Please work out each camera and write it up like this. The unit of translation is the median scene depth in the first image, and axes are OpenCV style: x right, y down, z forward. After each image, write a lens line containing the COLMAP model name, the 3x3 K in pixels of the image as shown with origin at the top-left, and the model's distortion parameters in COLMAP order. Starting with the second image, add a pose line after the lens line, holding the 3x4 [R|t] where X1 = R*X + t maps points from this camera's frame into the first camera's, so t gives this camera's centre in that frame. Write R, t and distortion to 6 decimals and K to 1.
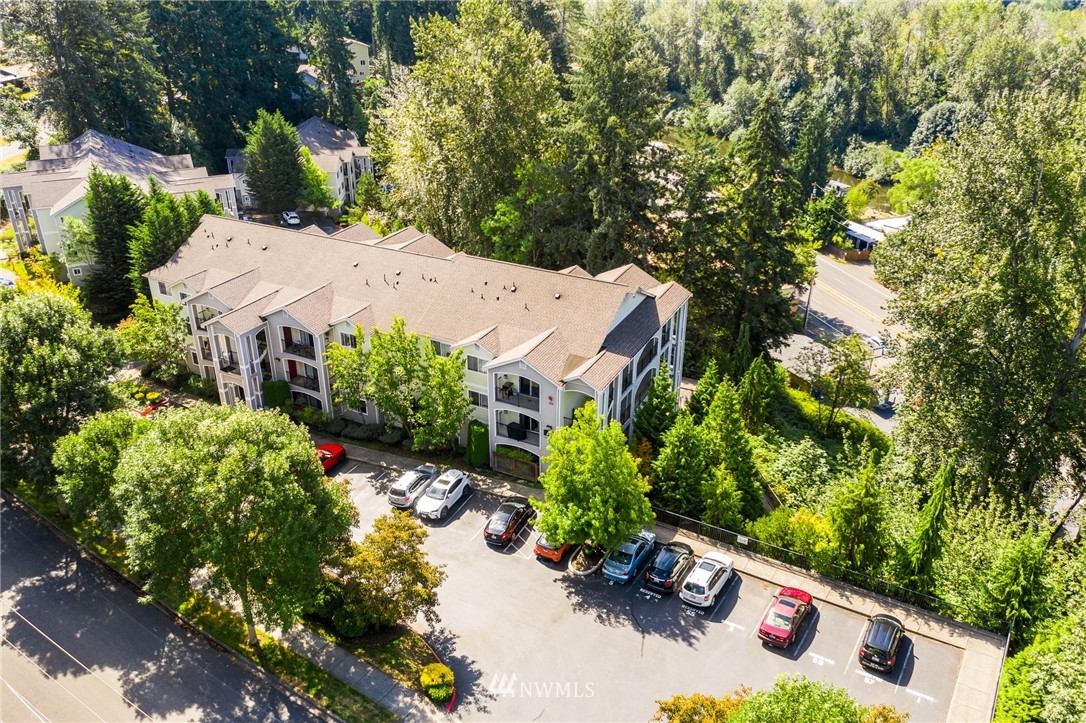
lens RADIAL K [[854.4, 0, 542.3], [0, 854.4, 358.9], [0, 0, 1]] dist [-0.039737, 0.002142]
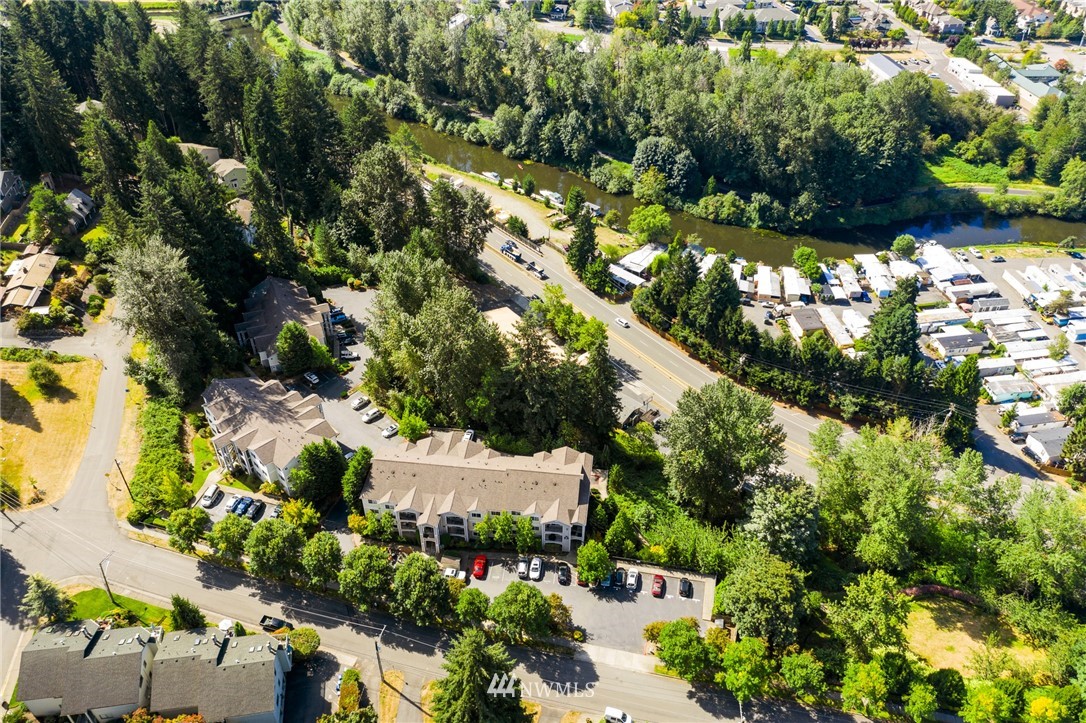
lens RADIAL K [[854.4, 0, 542.0], [0, 854.4, 362.2], [0, 0, 1]] dist [-0.039737, 0.002142]
pose [[0.938948, -0.221958, 0.262891, -0.743966], [0.160561, 0.958456, 0.235758, -1.257178], [-0.304298, -0.179154, 0.935578, -1.665193]]
